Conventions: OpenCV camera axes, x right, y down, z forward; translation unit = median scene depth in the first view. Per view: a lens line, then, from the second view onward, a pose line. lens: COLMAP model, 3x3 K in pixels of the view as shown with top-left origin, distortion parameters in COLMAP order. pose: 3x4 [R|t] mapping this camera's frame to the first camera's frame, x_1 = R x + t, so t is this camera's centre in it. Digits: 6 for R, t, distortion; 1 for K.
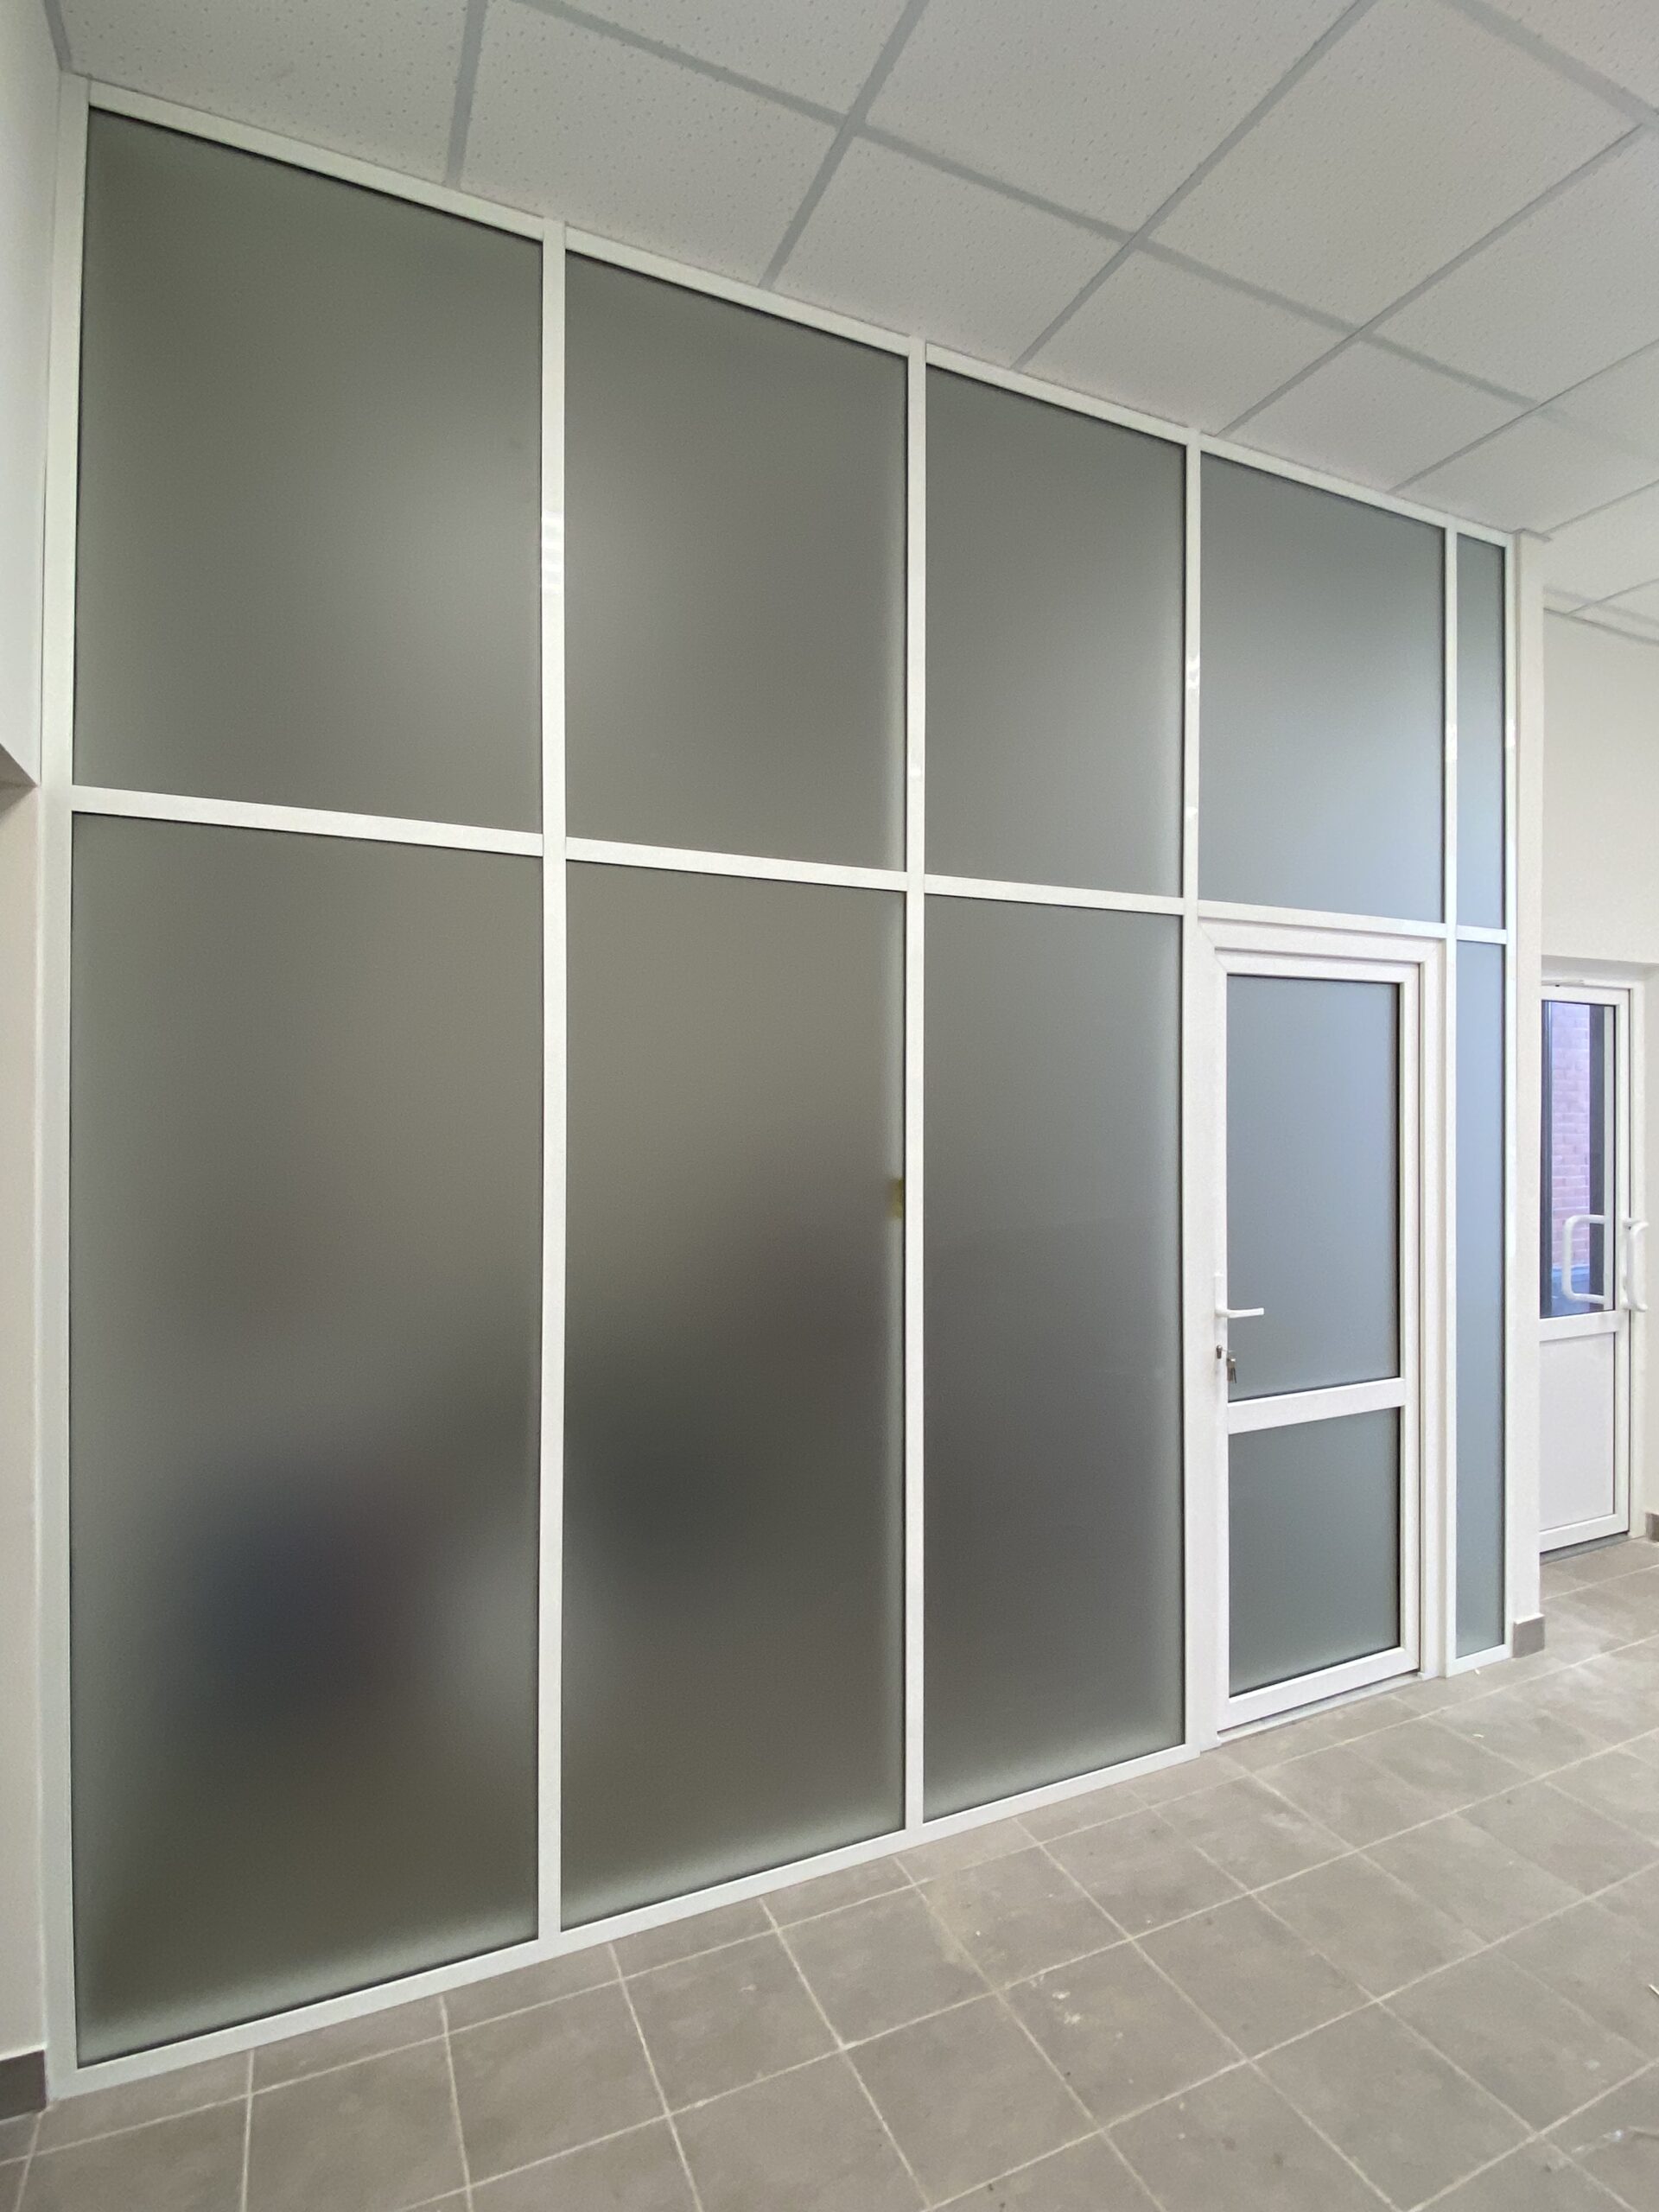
lens RADIAL K [[1111.7, 0, 832.2], [0, 1111.7, 1101.6], [0, 0, 1]] dist [0.006174, -0.014561]
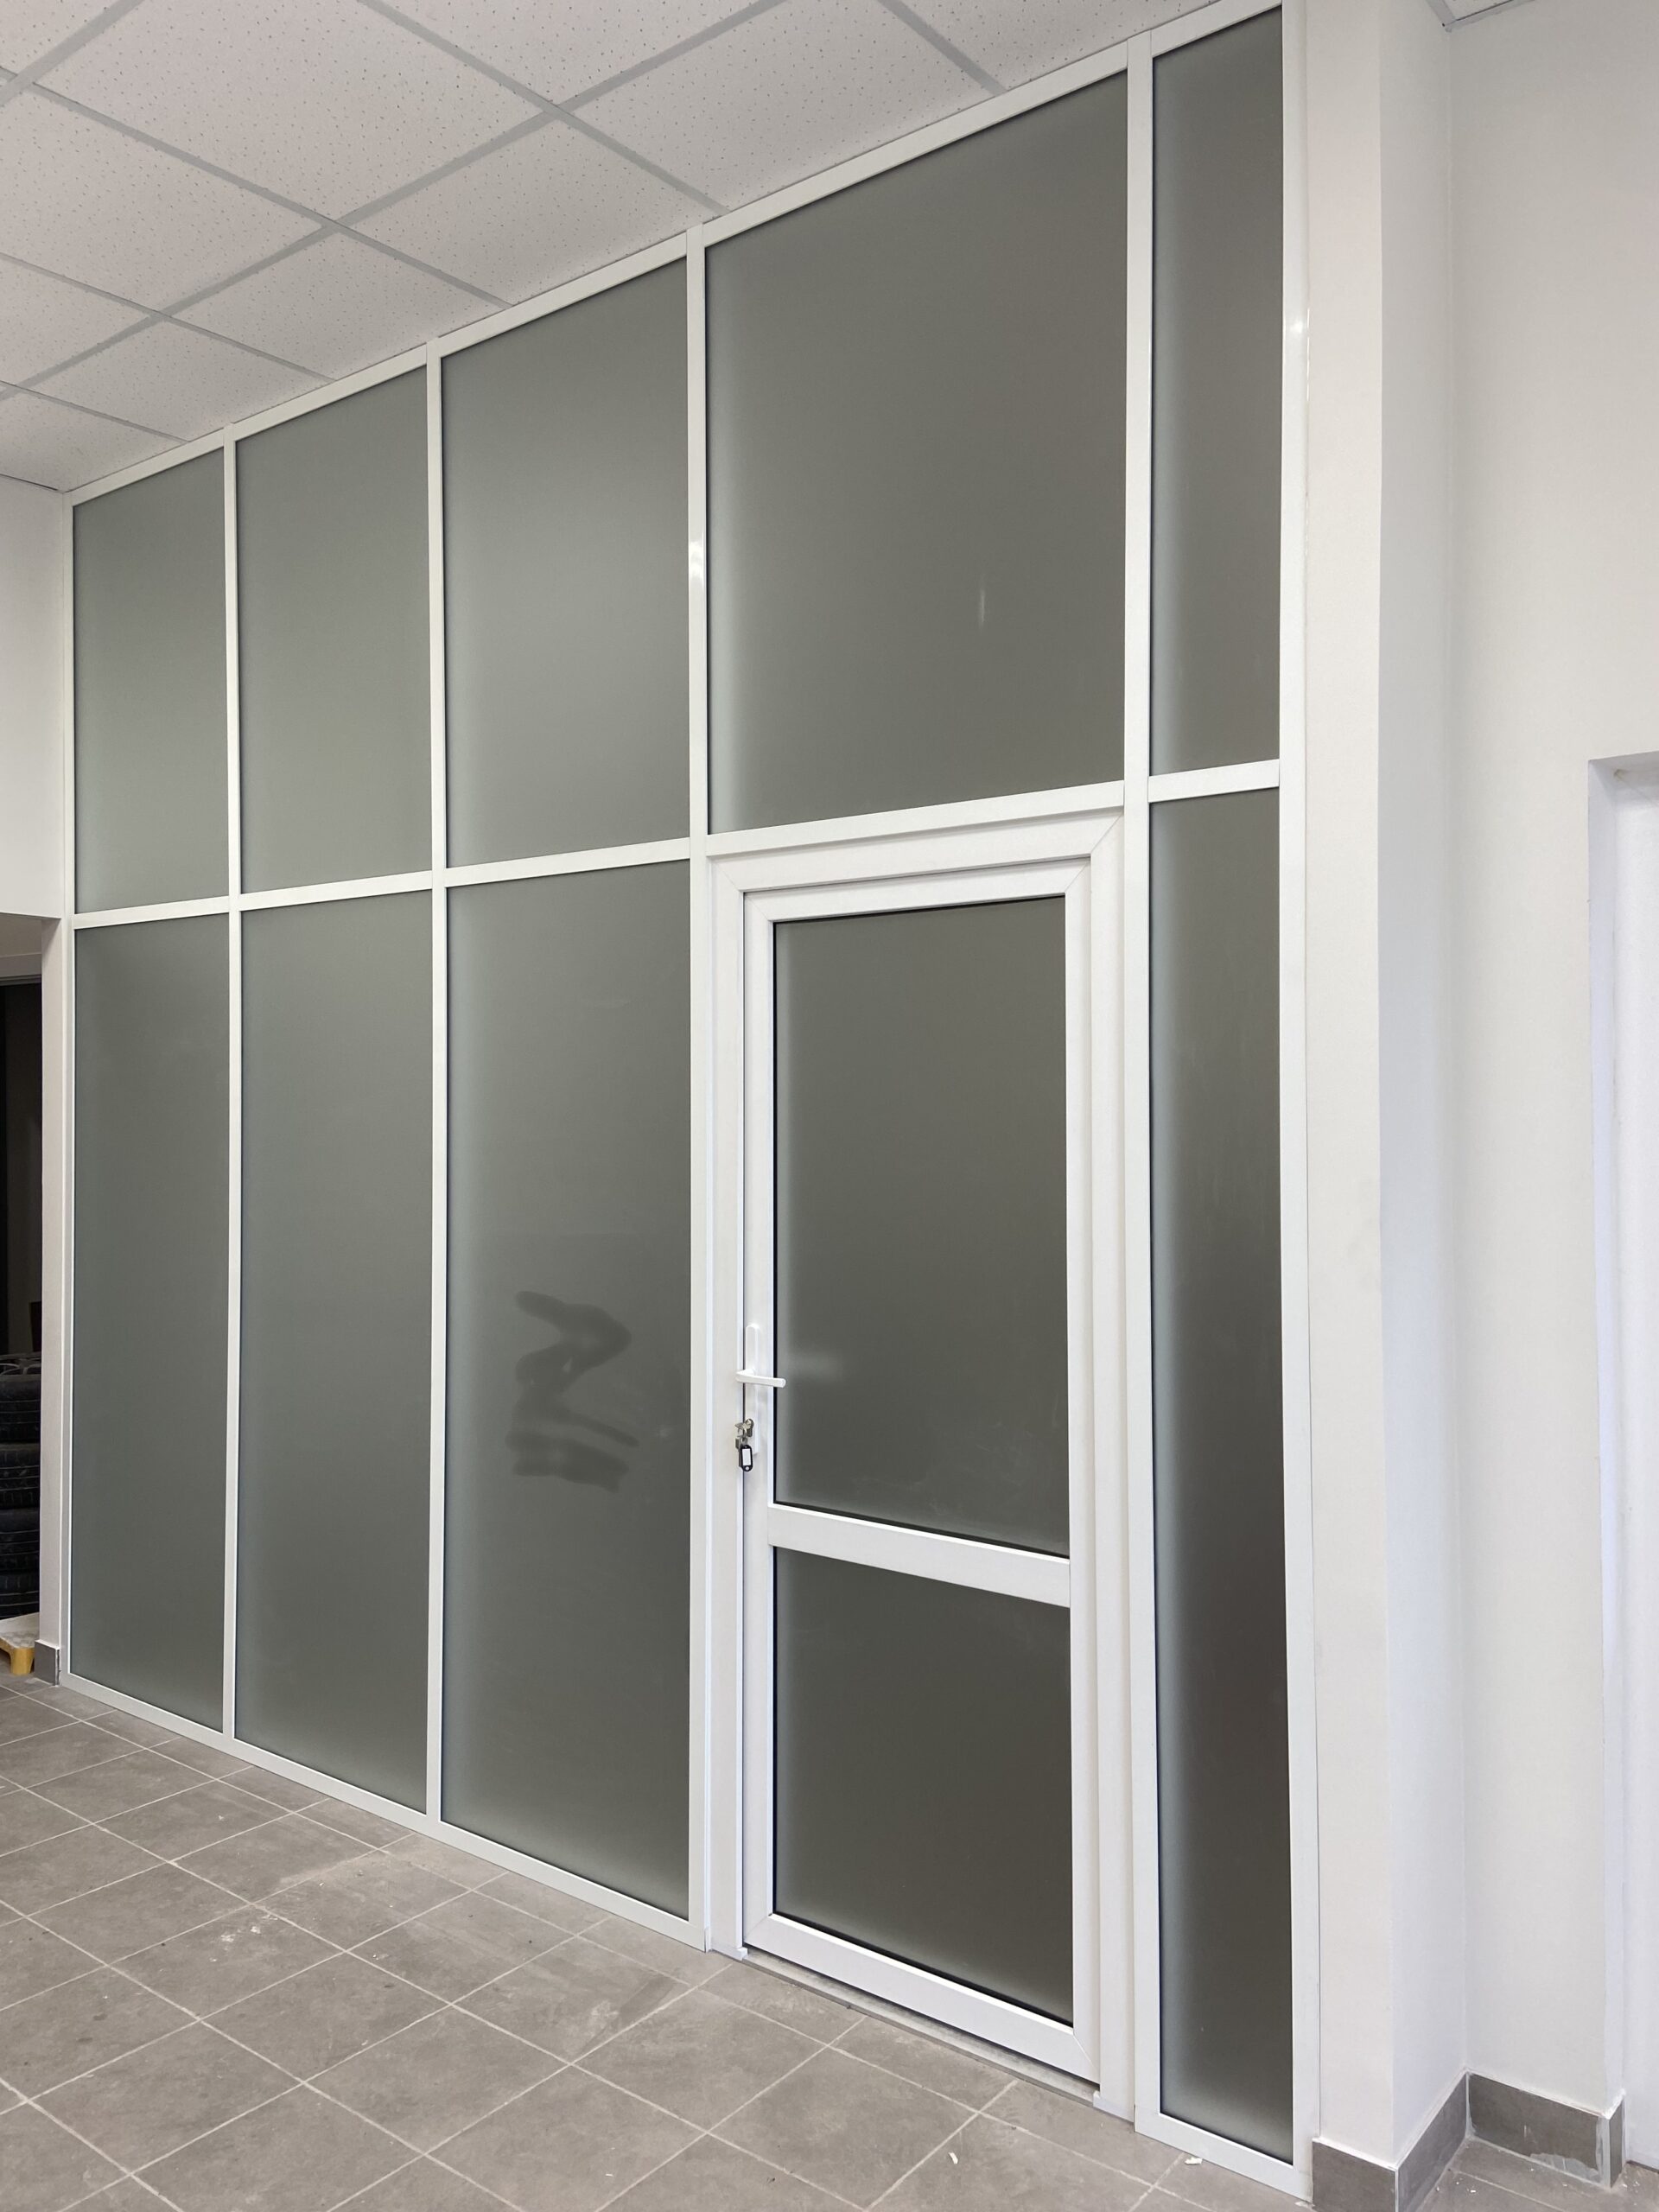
lens RADIAL K [[1687.5, 0, 818.1], [0, 1687.5, 1083.1], [0, 0, 1]] dist [0.074657, -0.086184]
pose [[0.456507, -0.008763, -0.889677, 1.462993], [0.004904, 0.999961, -0.007332, 0.000395], [0.889706, -0.001016, 0.456532, 0.548521]]
